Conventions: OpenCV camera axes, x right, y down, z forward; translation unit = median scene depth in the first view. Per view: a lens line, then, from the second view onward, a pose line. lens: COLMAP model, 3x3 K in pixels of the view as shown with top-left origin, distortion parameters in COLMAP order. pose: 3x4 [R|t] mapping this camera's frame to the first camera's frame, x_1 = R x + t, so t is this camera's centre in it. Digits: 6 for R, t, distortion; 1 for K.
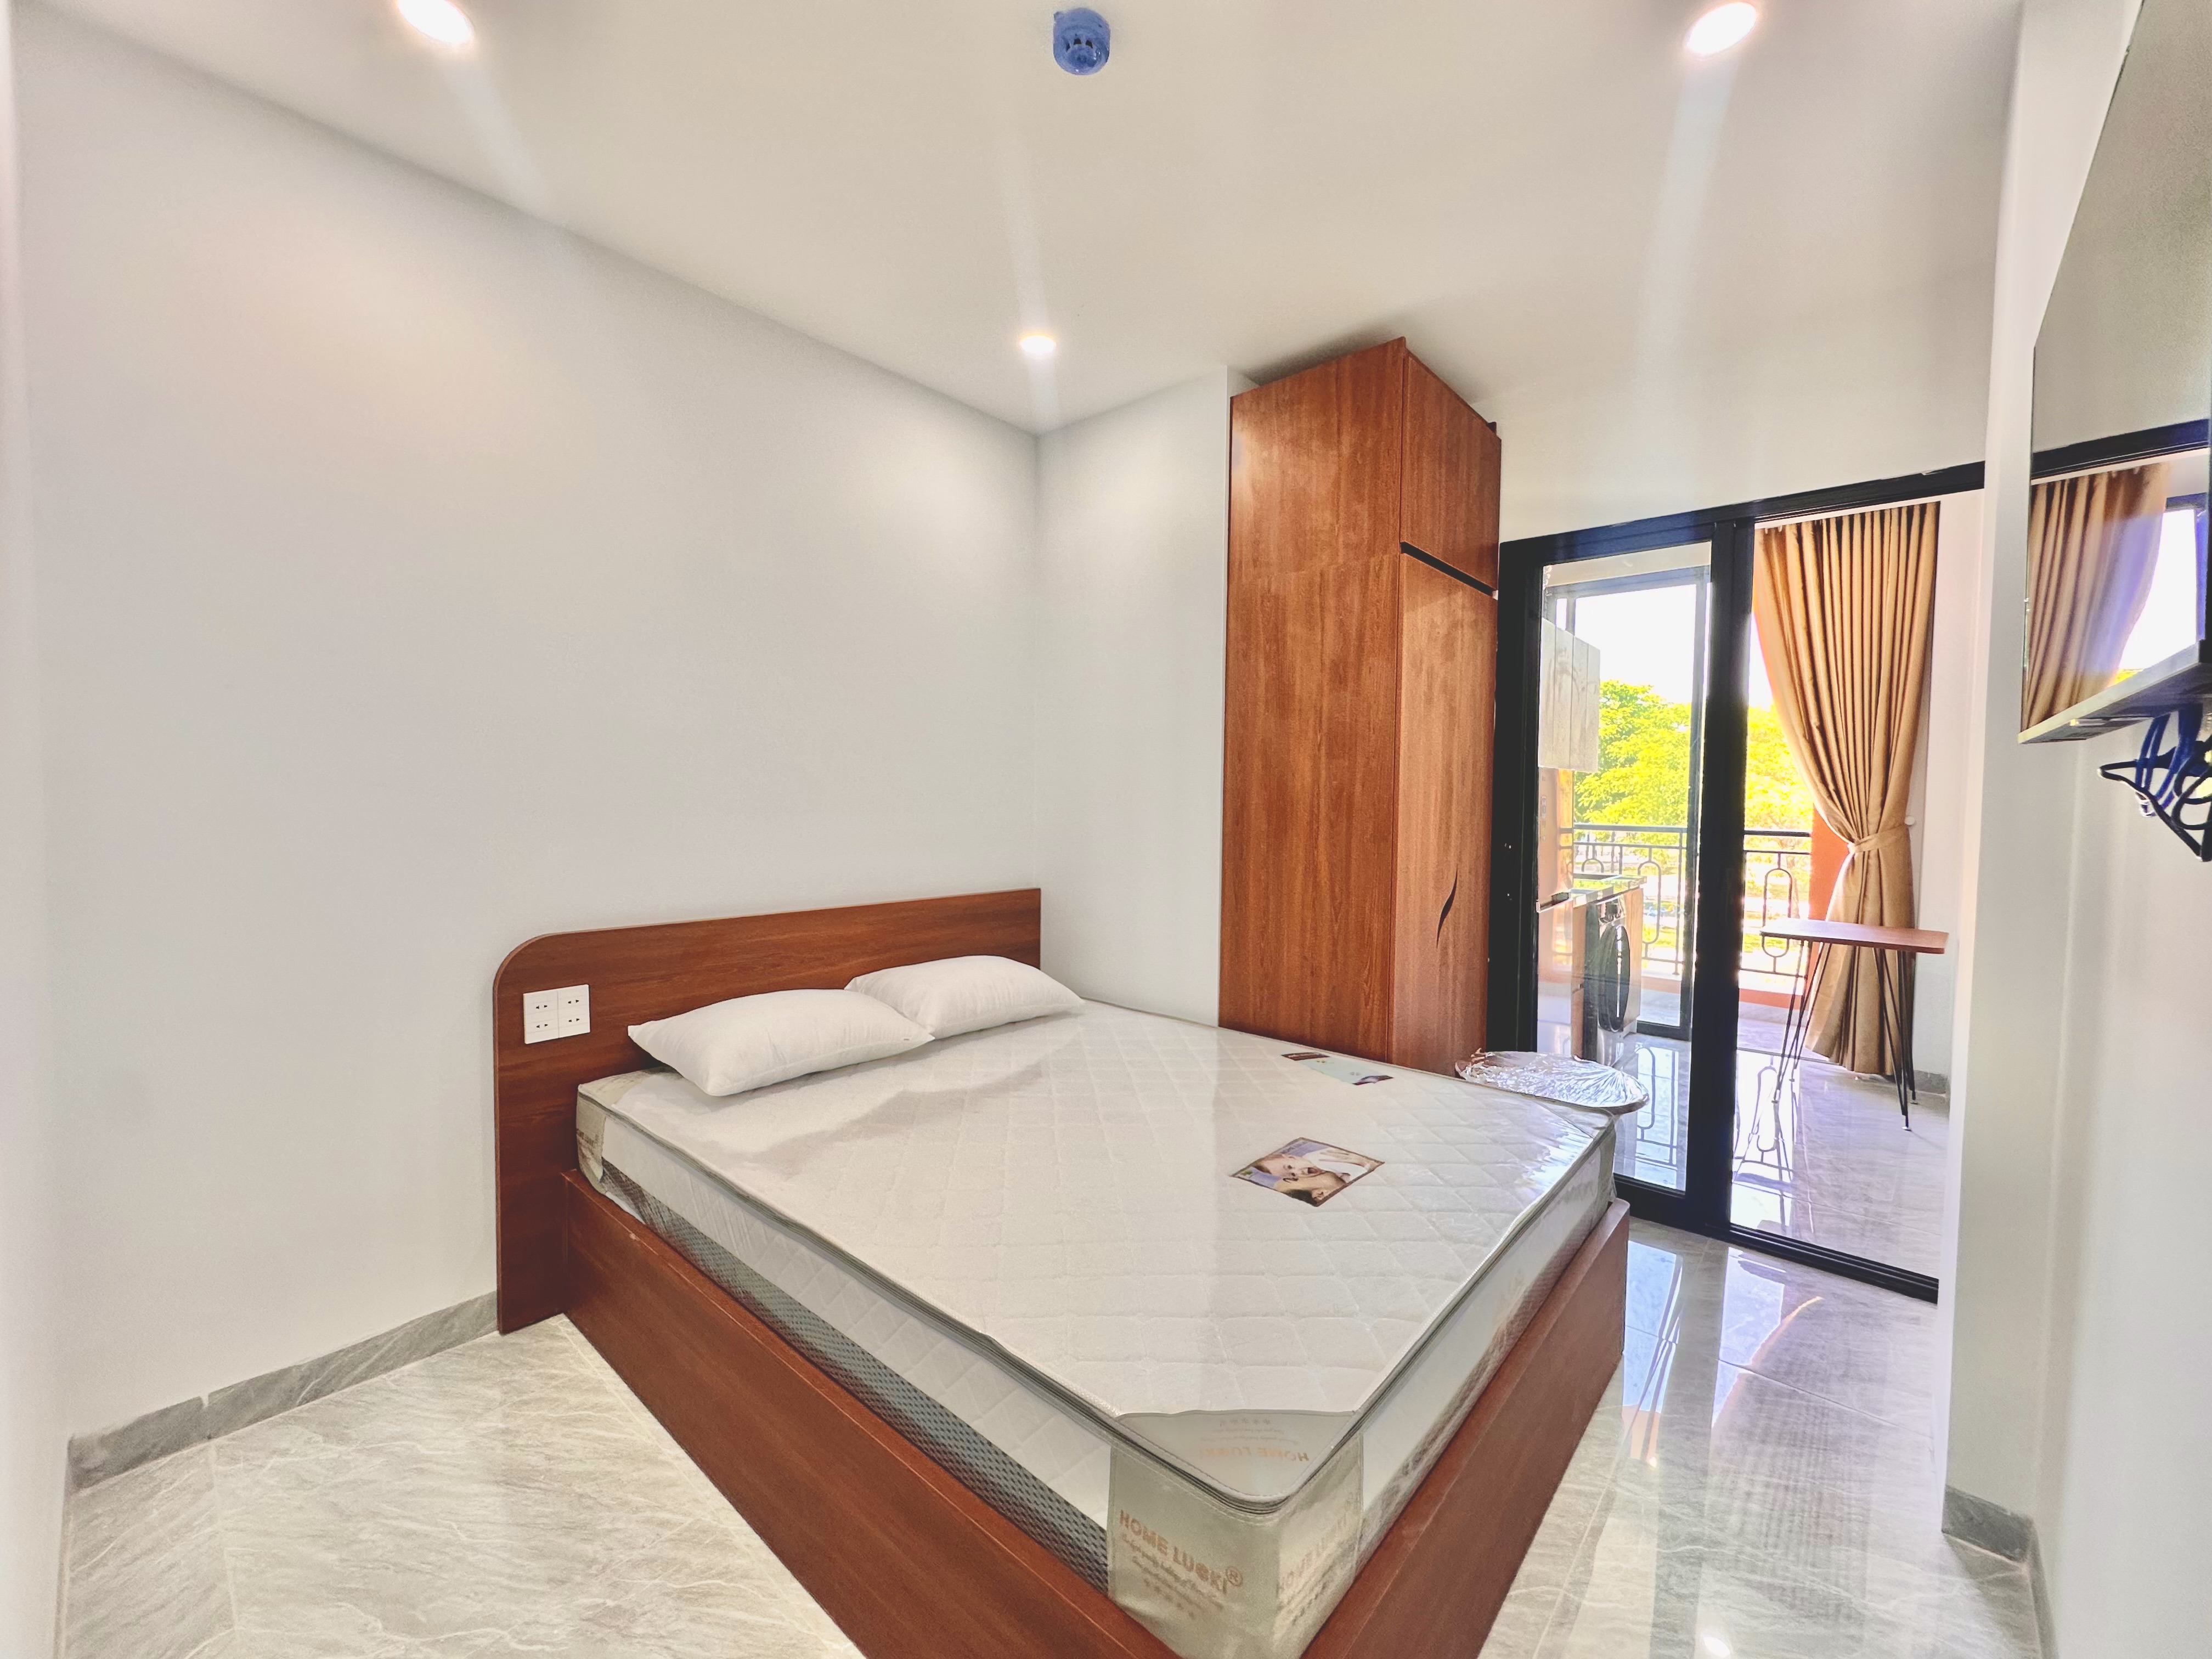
lens RADIAL K [[887.3, 0, 1116.8], [0, 887.3, 826.1], [0, 0, 1]] dist [0.001408, 0.000092]
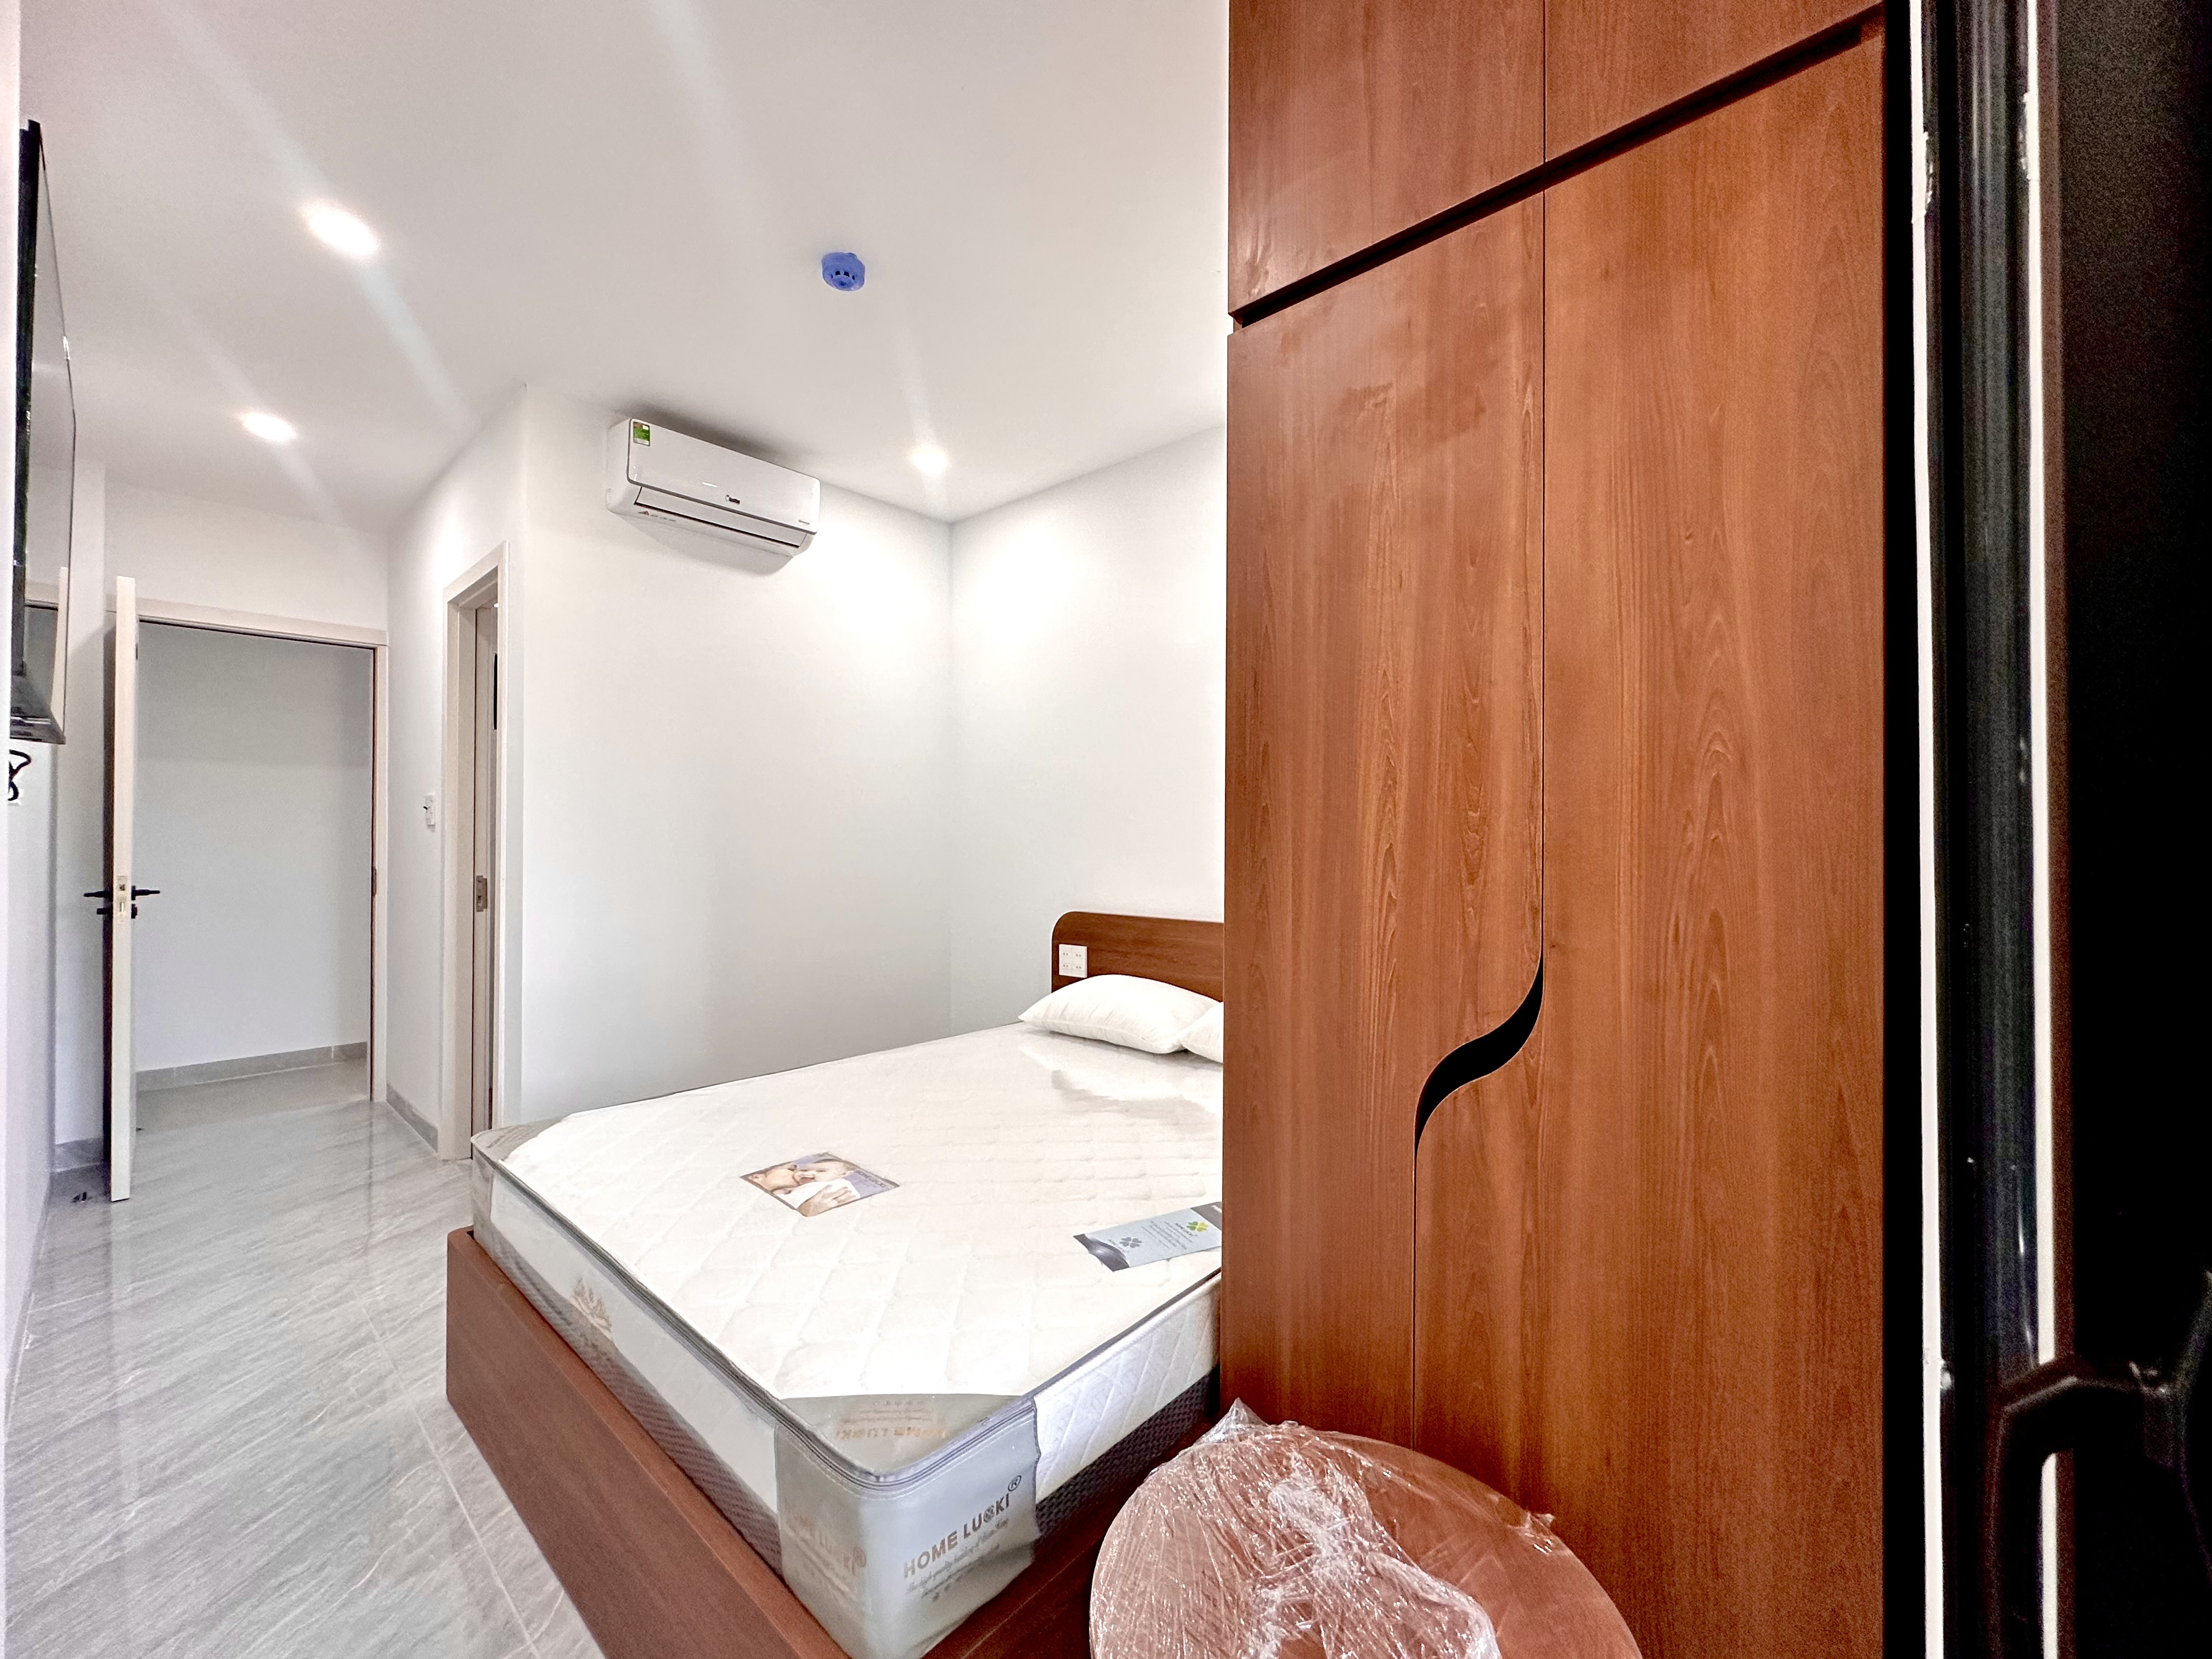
lens RADIAL K [[887.3, 0, 1113.0], [0, 887.3, 830.7], [0, 0, 1]] dist [0.001408, 0.000092]
pose [[-0.015601, -0.021564, -0.999646, 0.805503], [-0.033222, 0.999227, -0.021036, 0.006198], [0.999326, 0.032882, -0.016305, 0.892712]]
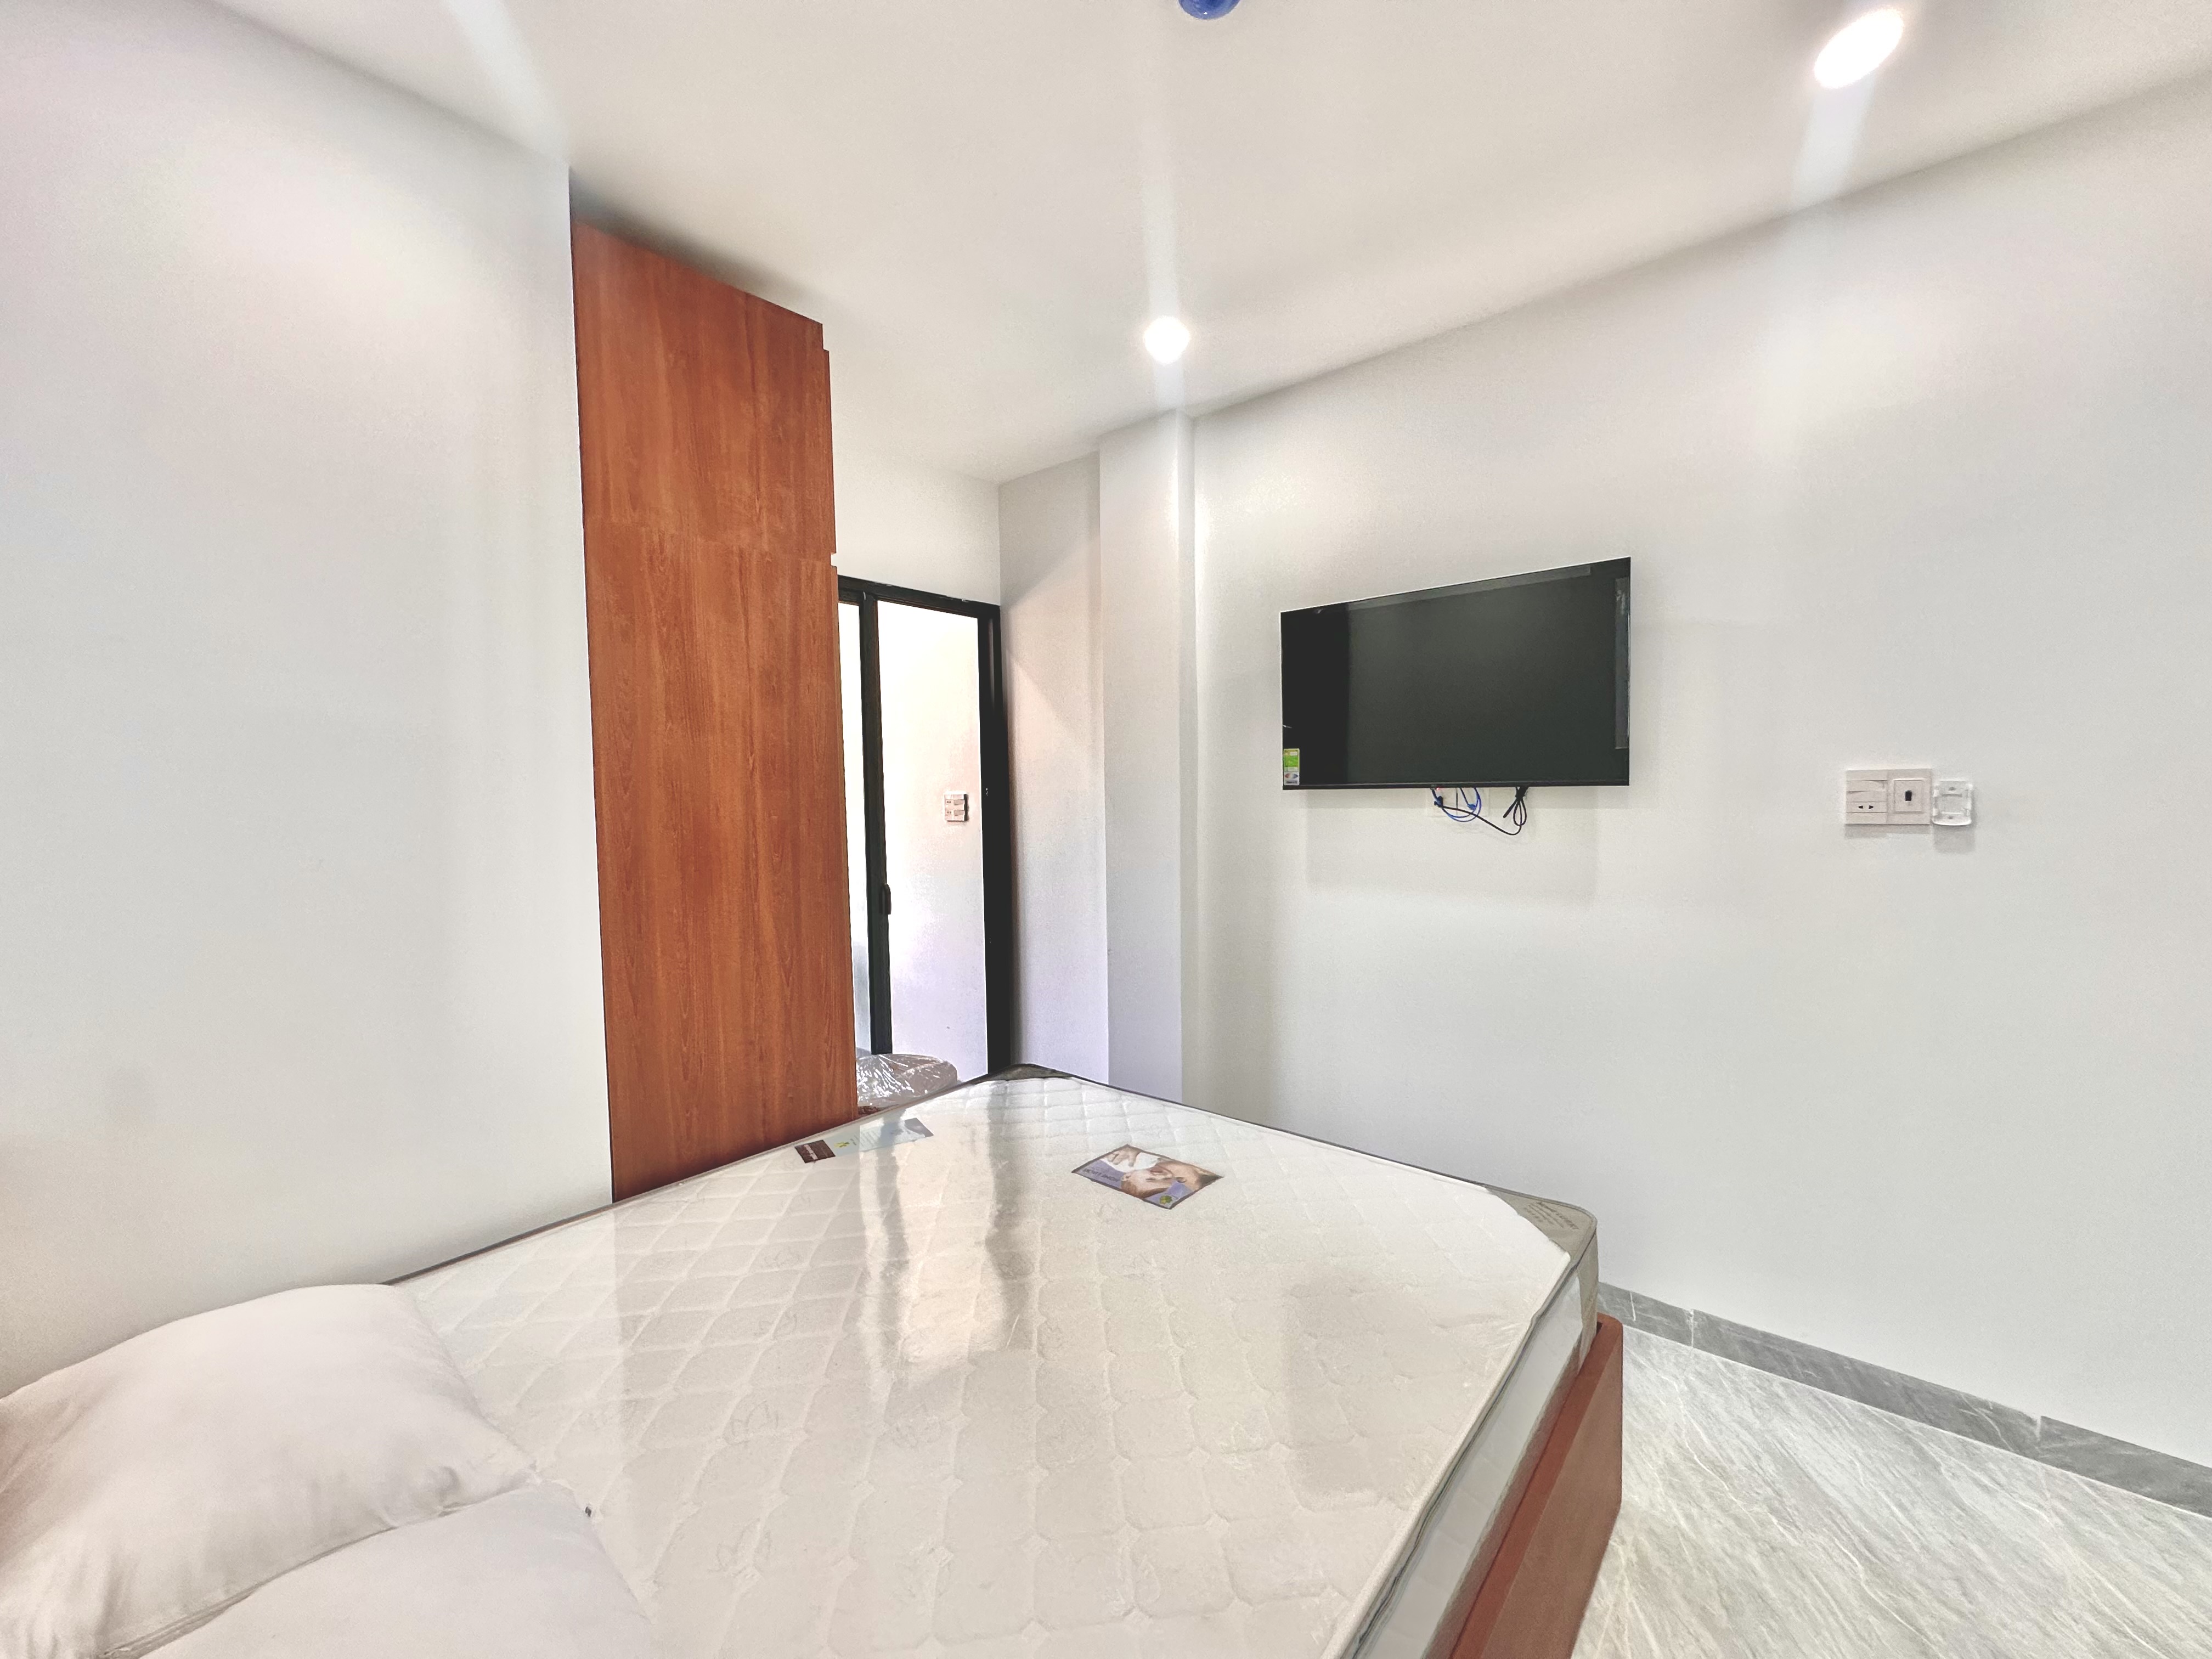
lens RADIAL K [[887.3, 0, 1116.3], [0, 887.3, 815.7], [0, 0, 1]] dist [0.001408, 0.000092]
pose [[-0.013103, -0.049193, 0.998703, -0.576774], [0.049087, 0.997553, 0.049780, -0.075738], [-0.998709, 0.049675, -0.010657, 0.690310]]
